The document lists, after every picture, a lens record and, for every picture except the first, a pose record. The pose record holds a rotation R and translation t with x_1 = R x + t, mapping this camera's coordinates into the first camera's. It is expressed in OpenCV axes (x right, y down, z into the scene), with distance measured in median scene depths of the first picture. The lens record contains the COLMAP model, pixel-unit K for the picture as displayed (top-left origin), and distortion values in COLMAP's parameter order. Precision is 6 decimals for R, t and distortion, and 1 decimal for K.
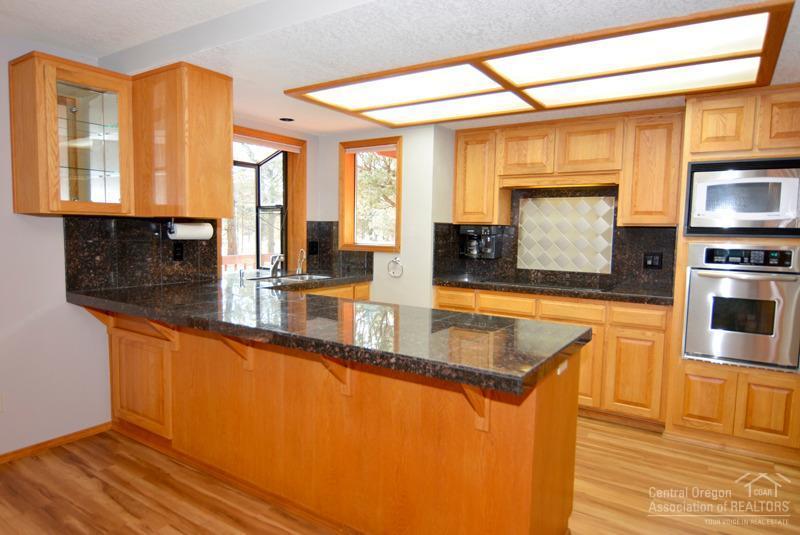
lens RADIAL K [[484.8, 0, 400.0], [0, 484.8, 267.5], [0, 0, 1]] dist [0.000840, -0.000307]
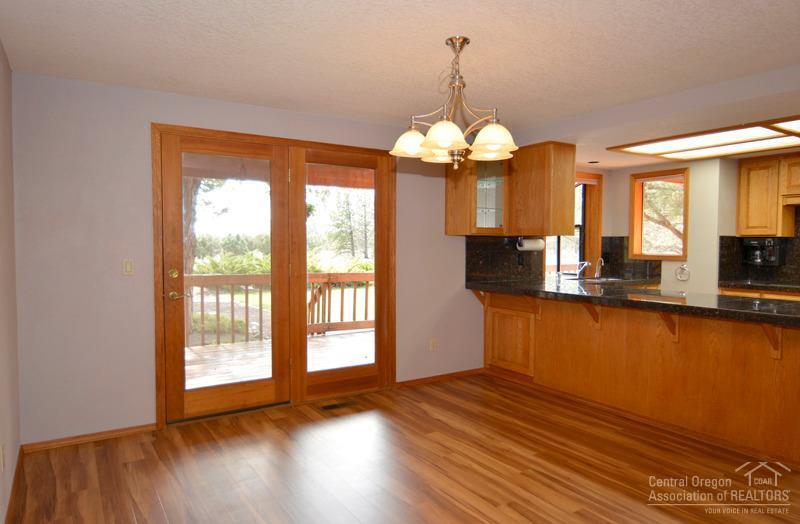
lens RADIAL K [[522.4, 0, 400.0], [0, 522.4, 262.0], [0, 0, 1]] dist [0.004567, -0.021879]
pose [[0.911370, 0.001050, -0.411588, -0.125338], [-0.021274, 0.998780, -0.044559, 0.050116], [0.411039, 0.049366, 0.910280, -0.539018]]
